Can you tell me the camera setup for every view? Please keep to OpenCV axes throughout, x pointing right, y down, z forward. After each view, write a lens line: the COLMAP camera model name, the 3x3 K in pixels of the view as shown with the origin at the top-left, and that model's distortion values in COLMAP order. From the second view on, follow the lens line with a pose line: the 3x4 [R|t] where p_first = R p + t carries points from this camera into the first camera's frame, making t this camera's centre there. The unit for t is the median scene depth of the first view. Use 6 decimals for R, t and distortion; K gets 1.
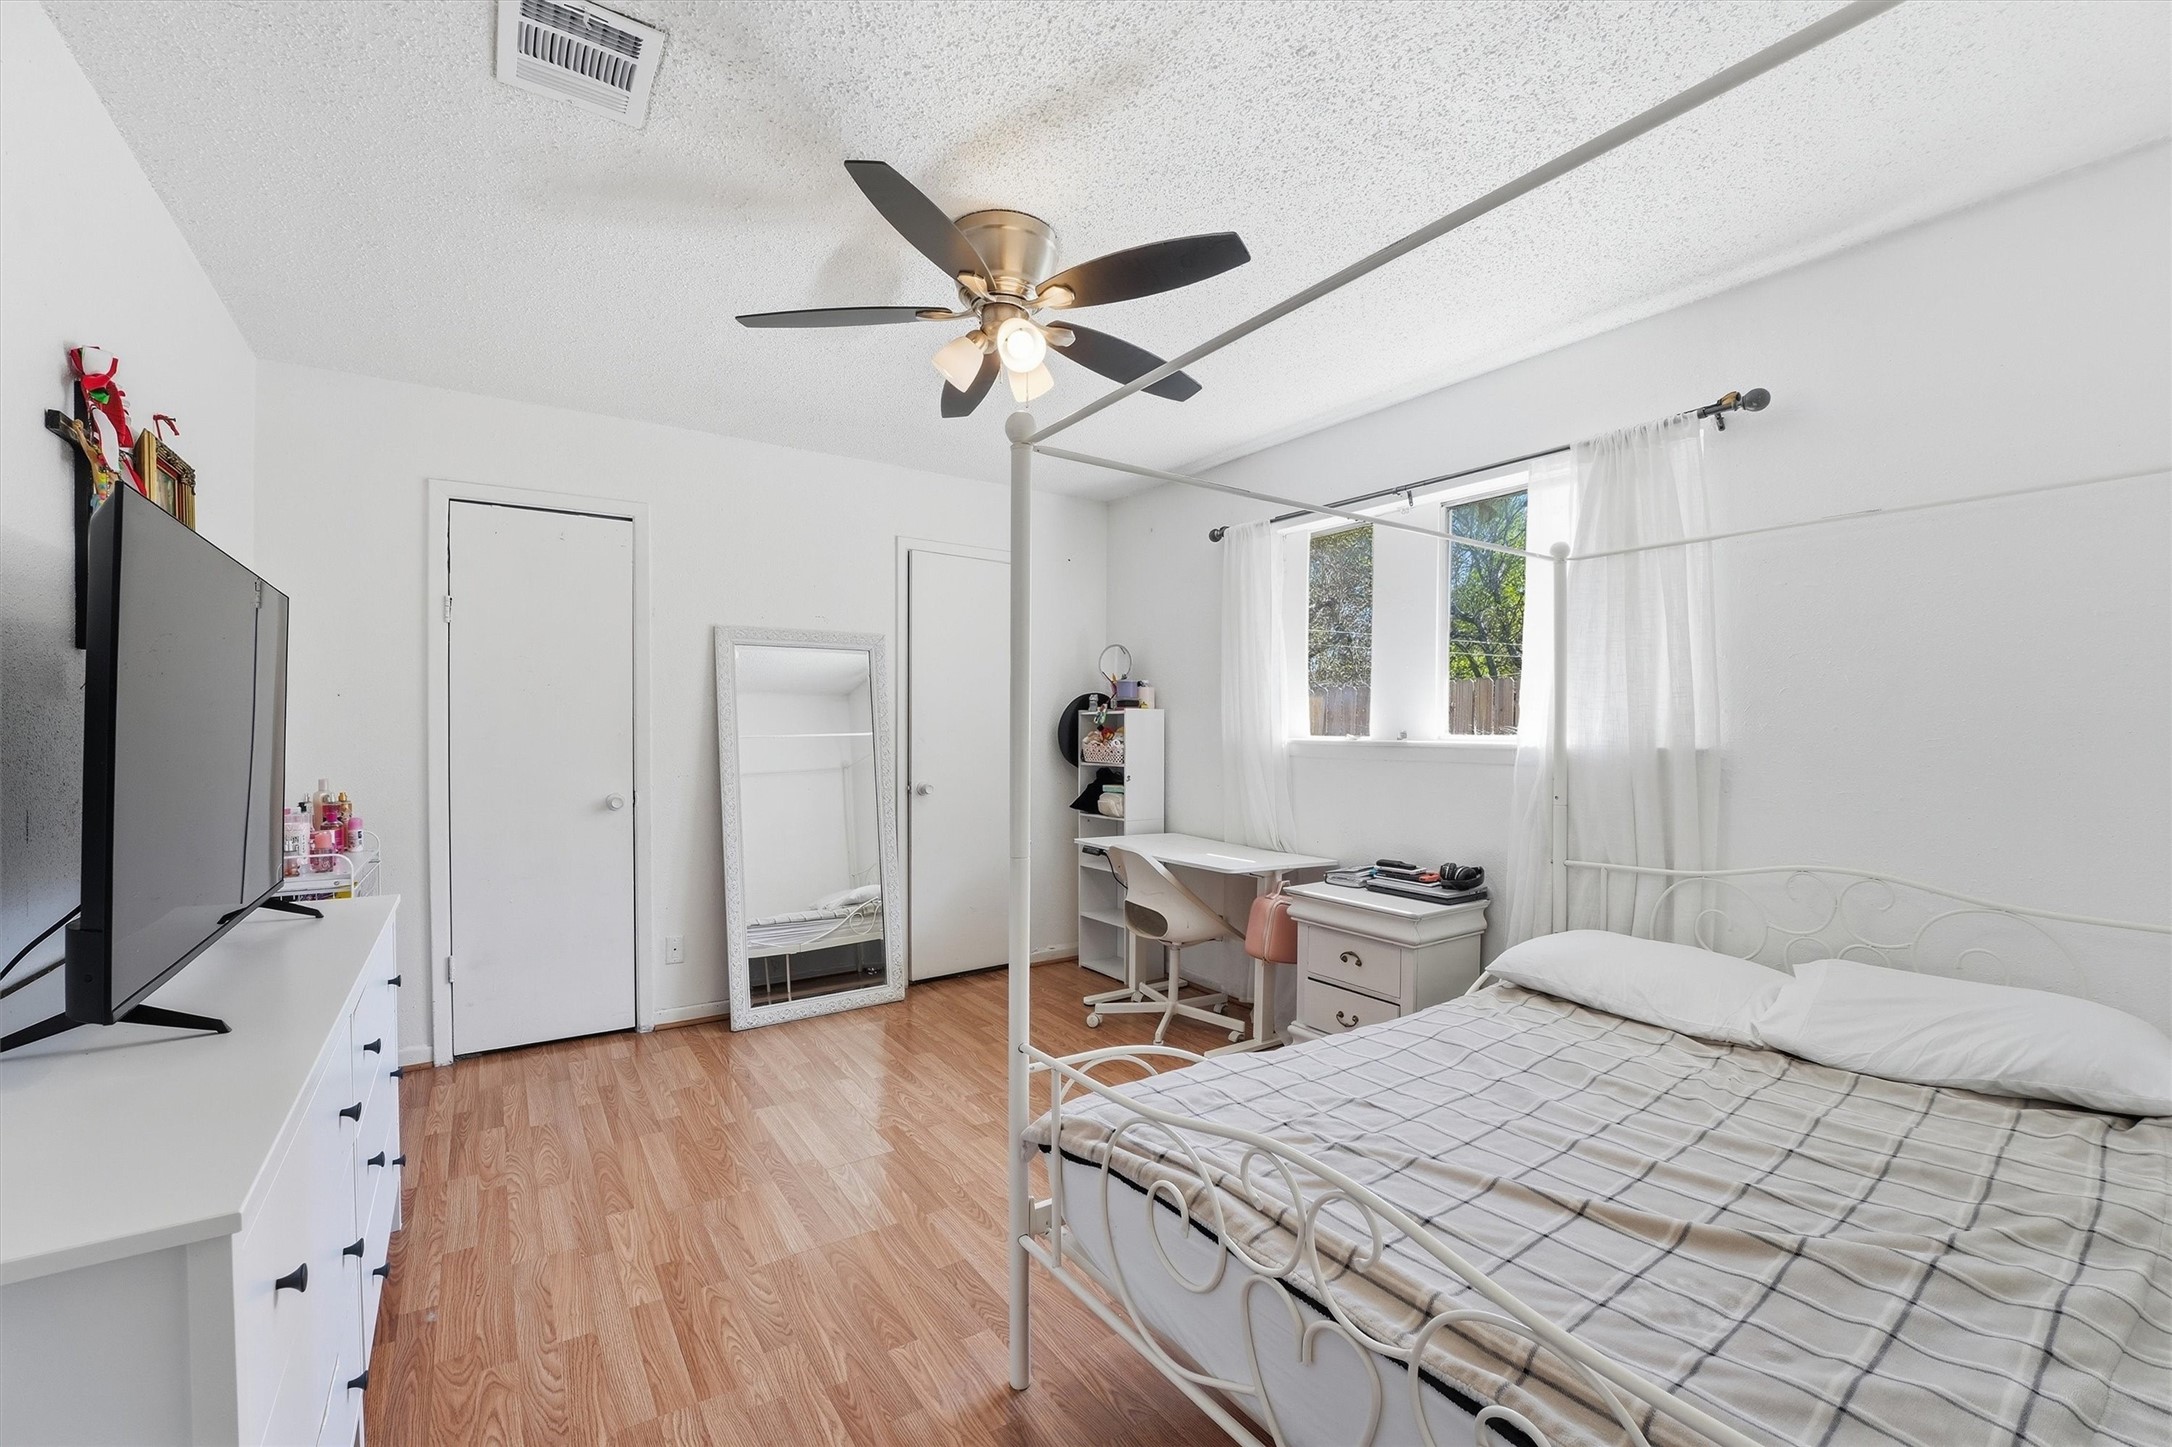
lens RADIAL K [[888.4, 0, 1080.3], [0, 888.4, 734.7], [0, 0, 1]] dist [-0.030382, -0.000038]
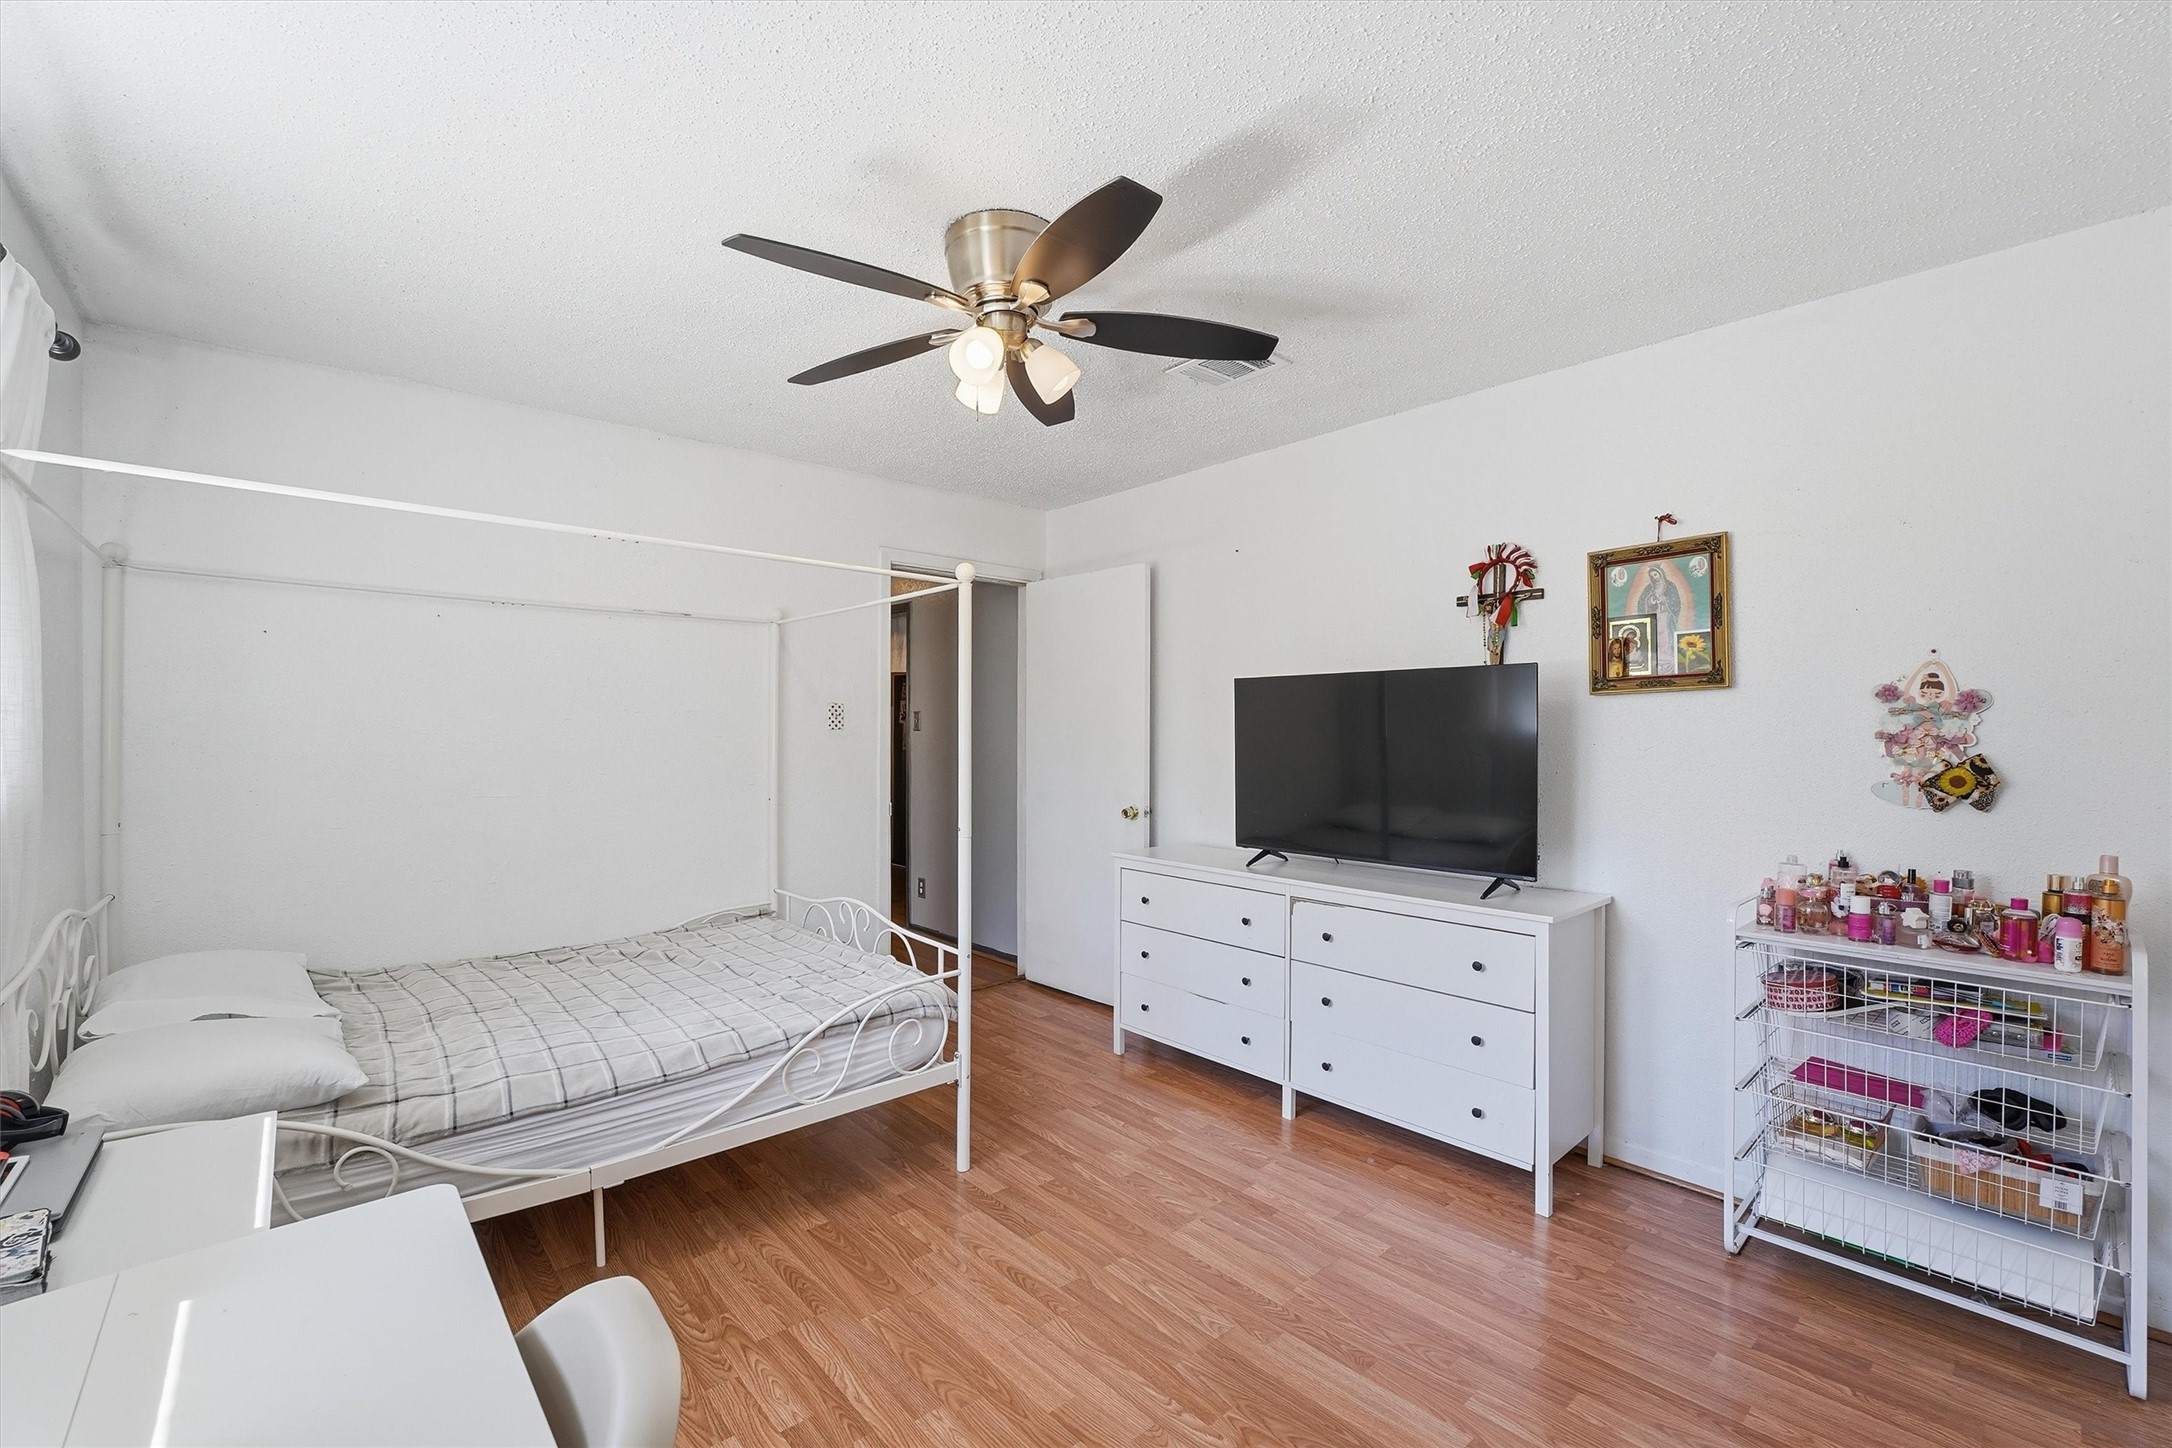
lens RADIAL K [[888.4, 0, 1080.3], [0, 888.4, 735.2], [0, 0, 1]] dist [-0.030382, -0.000038]
pose [[-0.991613, -0.005347, -0.129130, -0.059330], [-0.005885, 0.999976, 0.003787, -0.048002], [0.129107, 0.004516, -0.991620, 2.241692]]
